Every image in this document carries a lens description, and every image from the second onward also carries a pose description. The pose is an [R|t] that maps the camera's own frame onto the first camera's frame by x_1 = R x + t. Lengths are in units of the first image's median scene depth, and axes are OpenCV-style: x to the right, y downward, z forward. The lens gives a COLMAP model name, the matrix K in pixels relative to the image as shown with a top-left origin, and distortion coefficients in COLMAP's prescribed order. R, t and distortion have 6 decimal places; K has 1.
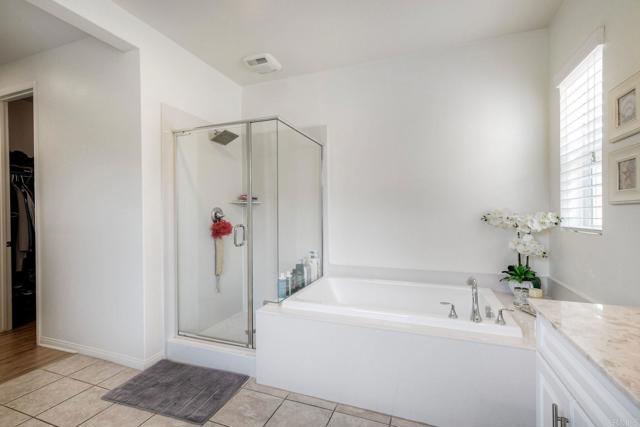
lens RADIAL K [[285.1, 0, 320.2], [0, 285.1, 212.6], [0, 0, 1]] dist [0.002375, 0.000046]
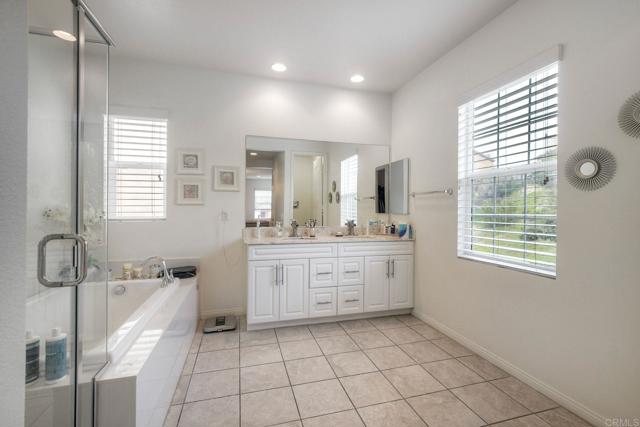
lens RADIAL K [[285.1, 0, 320.2], [0, 285.1, 212.6], [0, 0, 1]] dist [0.002375, 0.000046]
pose [[-0.594600, -0.003799, 0.804012, -1.056177], [0.001052, 0.999984, 0.005503, 0.015012], [-0.804021, 0.004118, -0.594587, 1.222267]]
